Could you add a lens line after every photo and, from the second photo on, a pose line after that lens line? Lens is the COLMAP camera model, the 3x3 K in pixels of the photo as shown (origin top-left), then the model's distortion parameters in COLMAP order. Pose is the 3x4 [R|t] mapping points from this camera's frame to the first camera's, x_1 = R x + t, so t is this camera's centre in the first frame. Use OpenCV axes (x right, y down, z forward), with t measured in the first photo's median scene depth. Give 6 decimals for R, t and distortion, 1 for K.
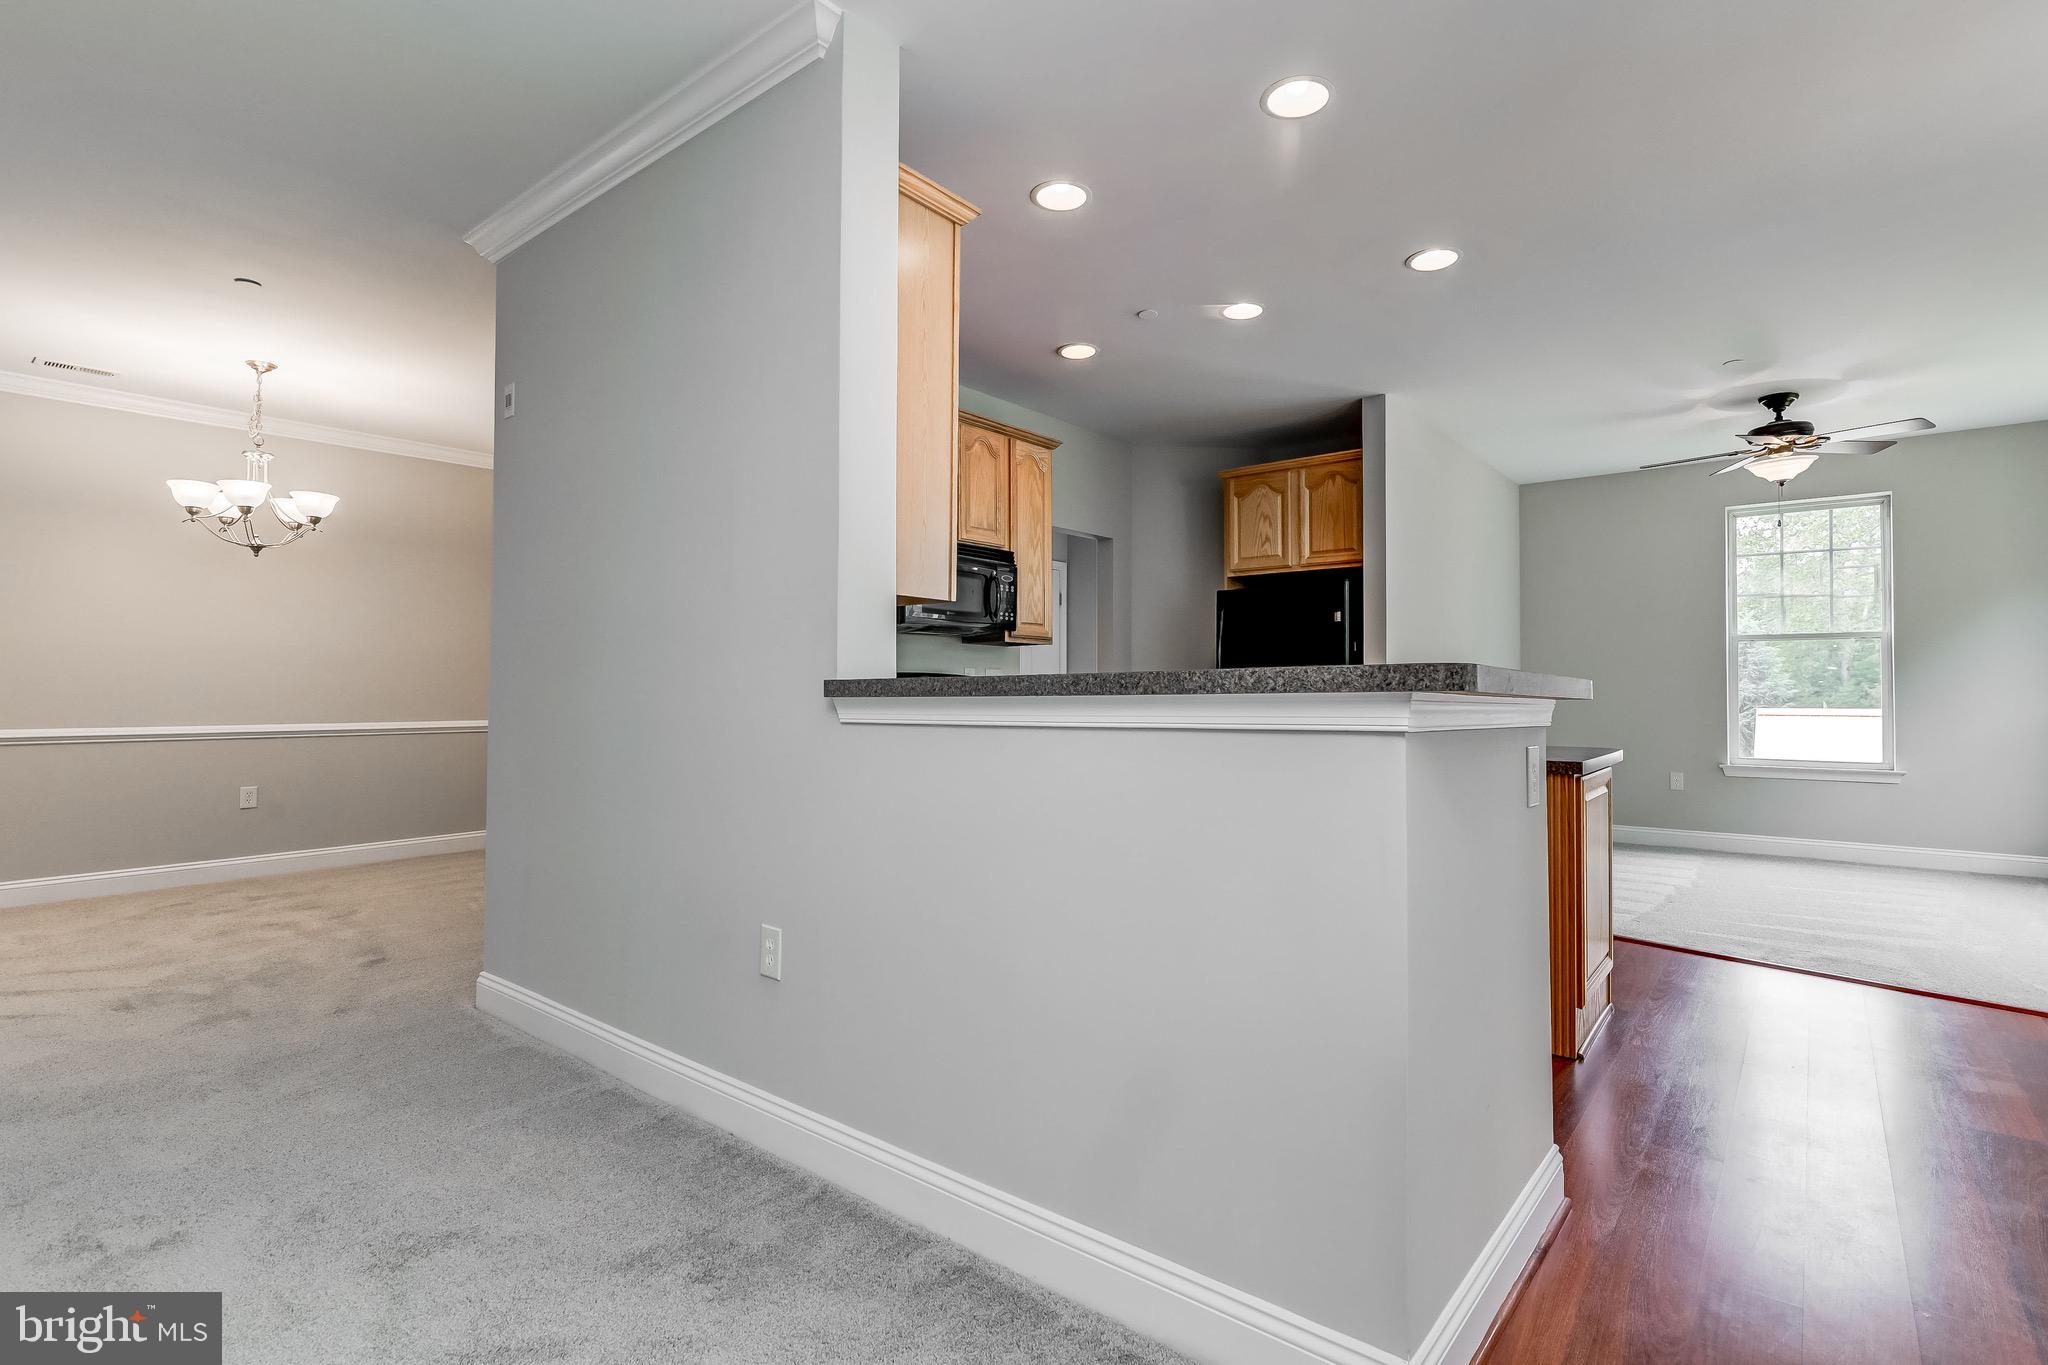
lens RADIAL K [[975.2, 0, 1060.9], [0, 975.2, 671.9], [0, 0, 1]] dist [-0.003425, 0.001017]
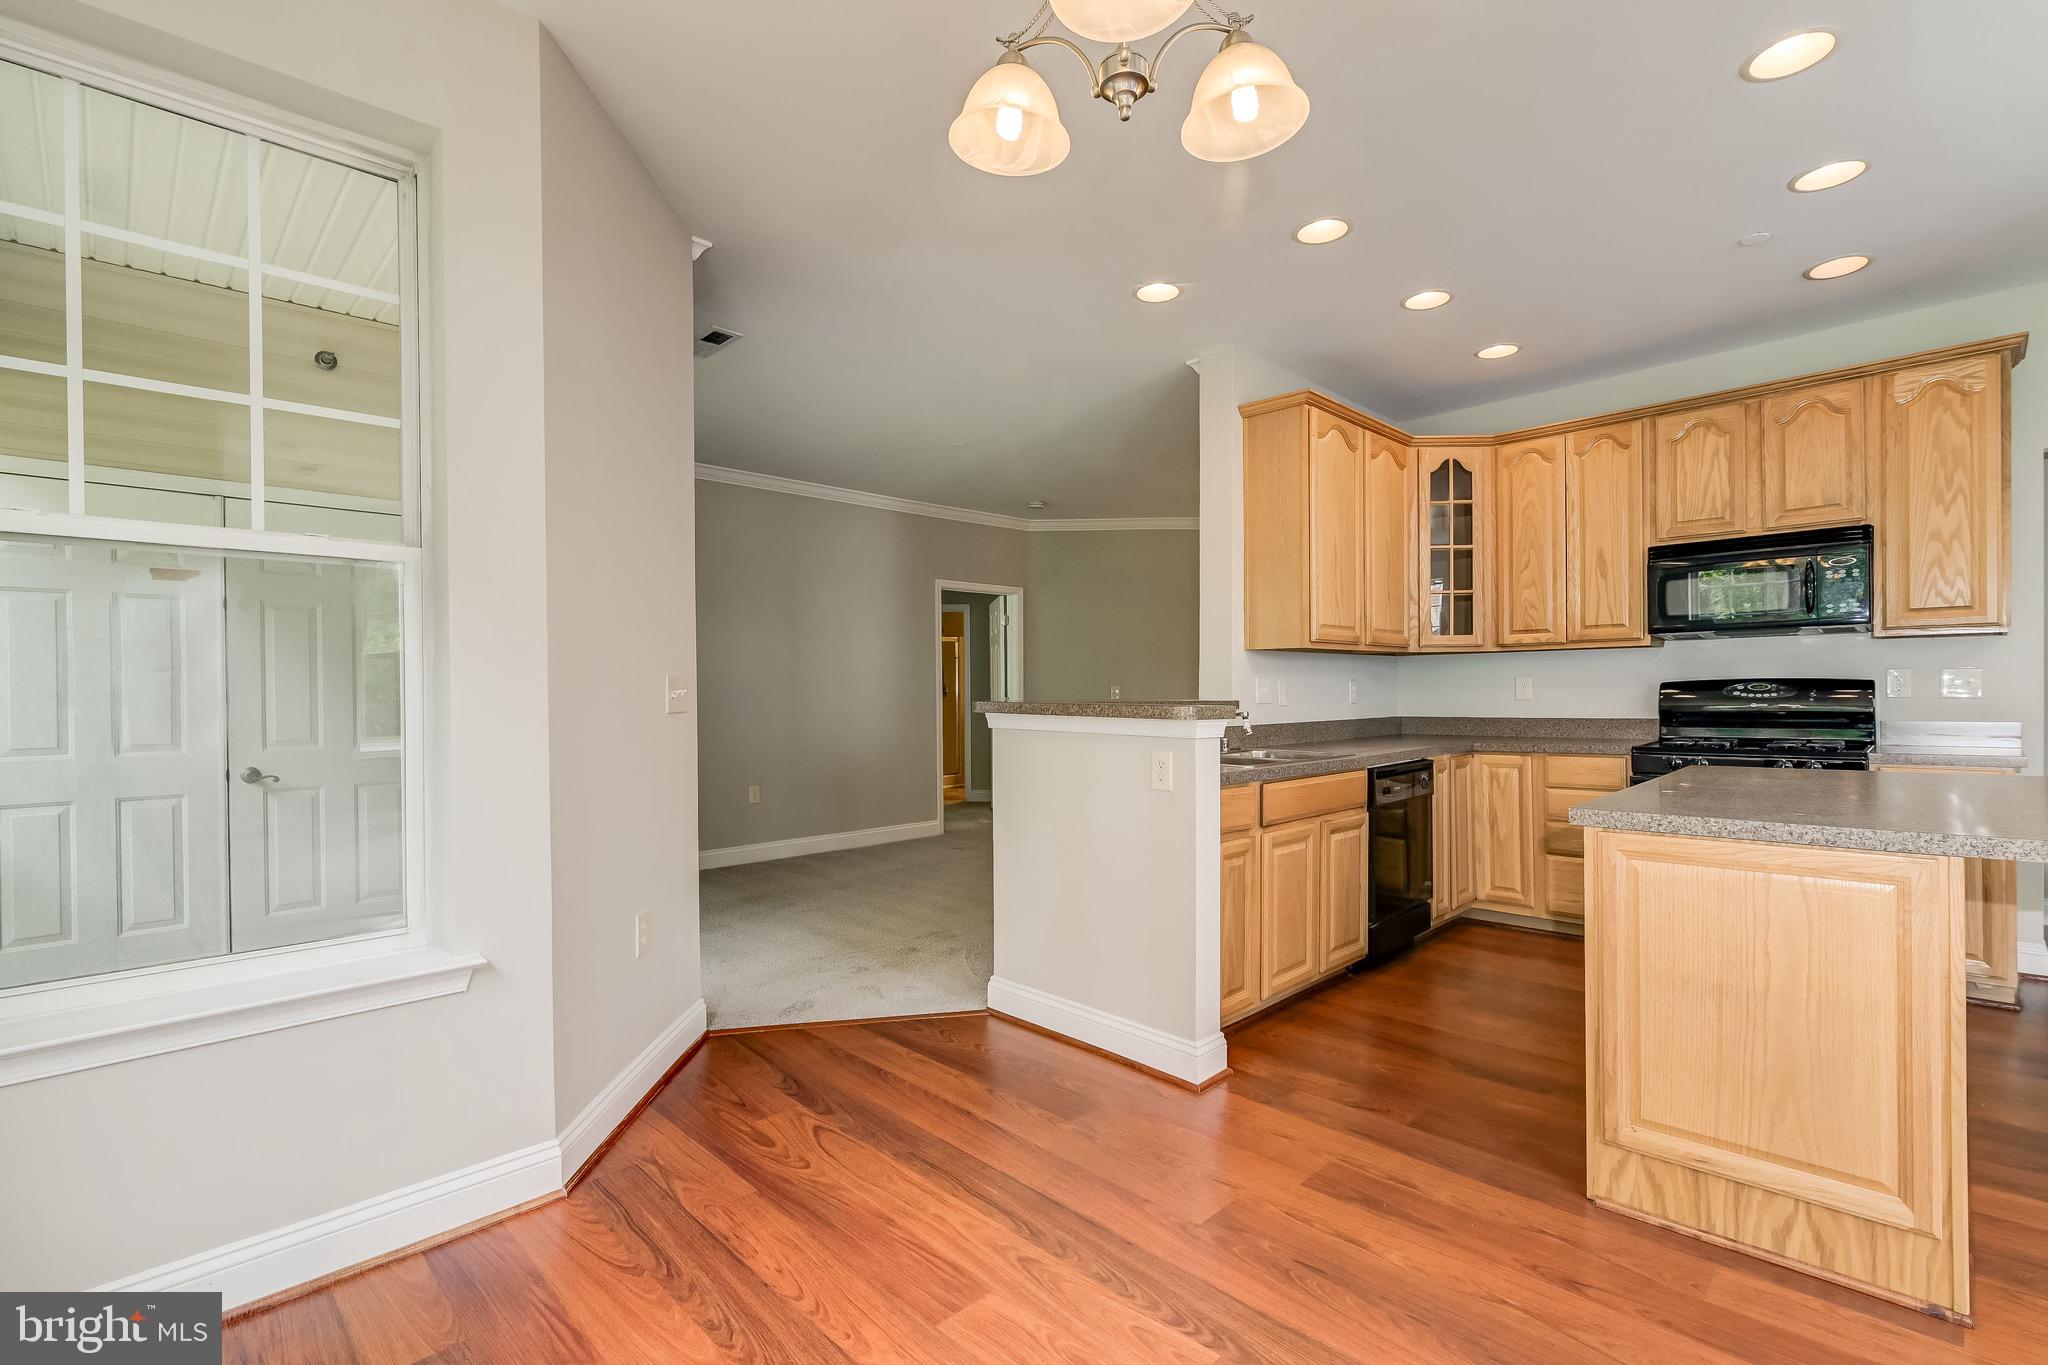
lens RADIAL K [[921.6, 0, 1035.6], [0, 921.6, 698.6], [0, 0, 1]] dist [-0.003527, 0.000275]
pose [[-0.116333, 0.008064, -0.993177, 0.760065], [0.033873, 0.999418, 0.004147, -0.006009], [0.992632, -0.033159, -0.116539, 0.392936]]
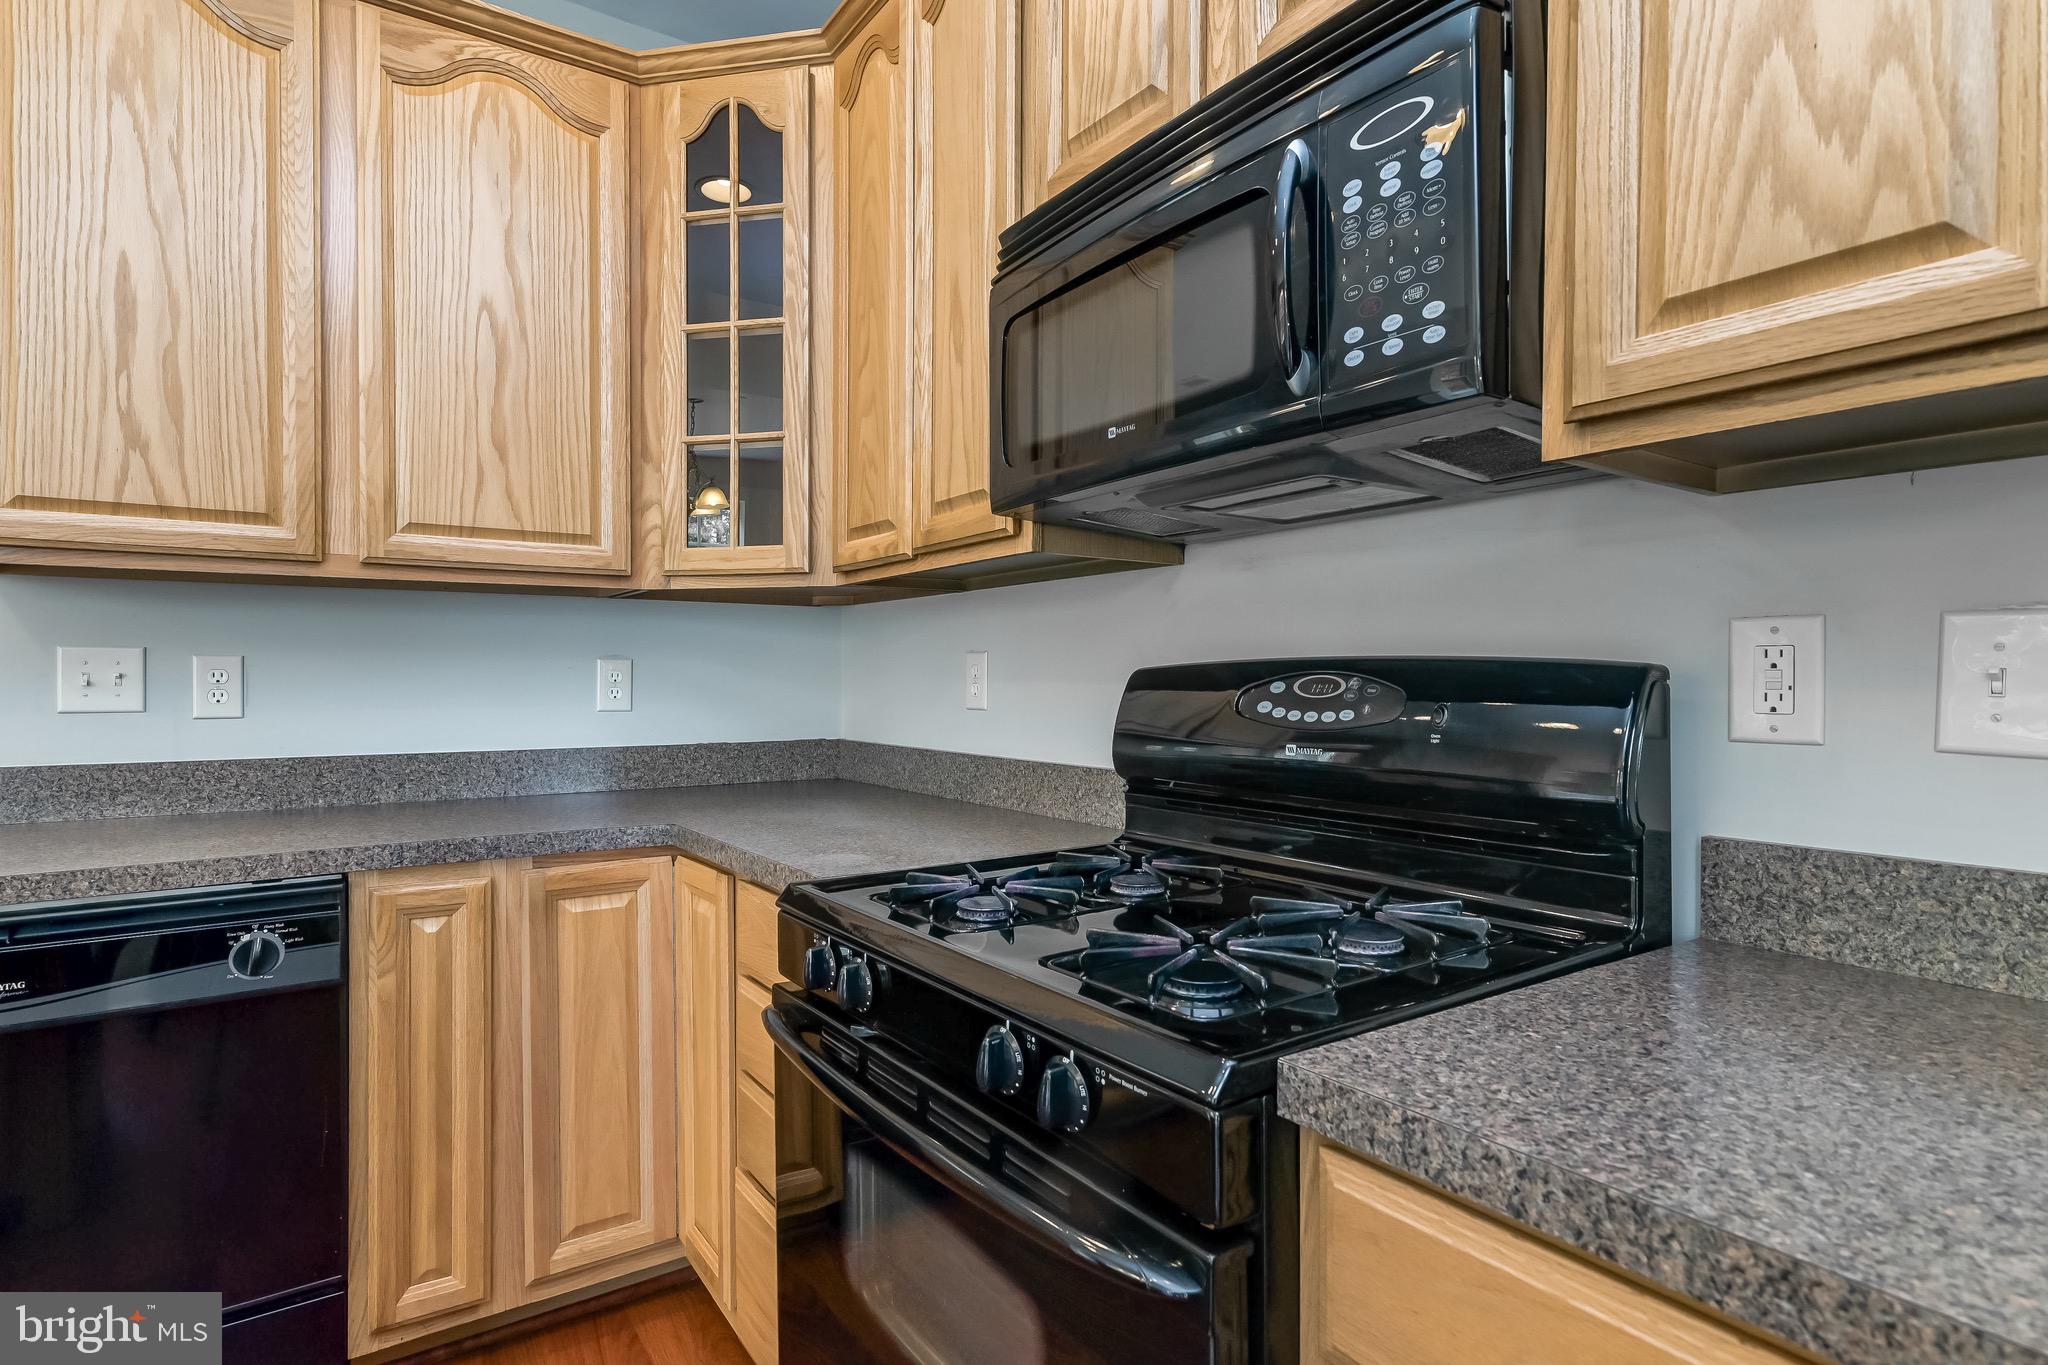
lens RADIAL K [[1051.6, 0, 1002.4], [0, 1051.6, 681.4], [0, 0, 1]] dist [-0.000130, 0.000567]
pose [[-0.309626, 0.004143, -0.950849, 0.145919], [0.021346, 0.999769, -0.002595, 0.006288], [0.950619, -0.021101, -0.309643, 0.946681]]
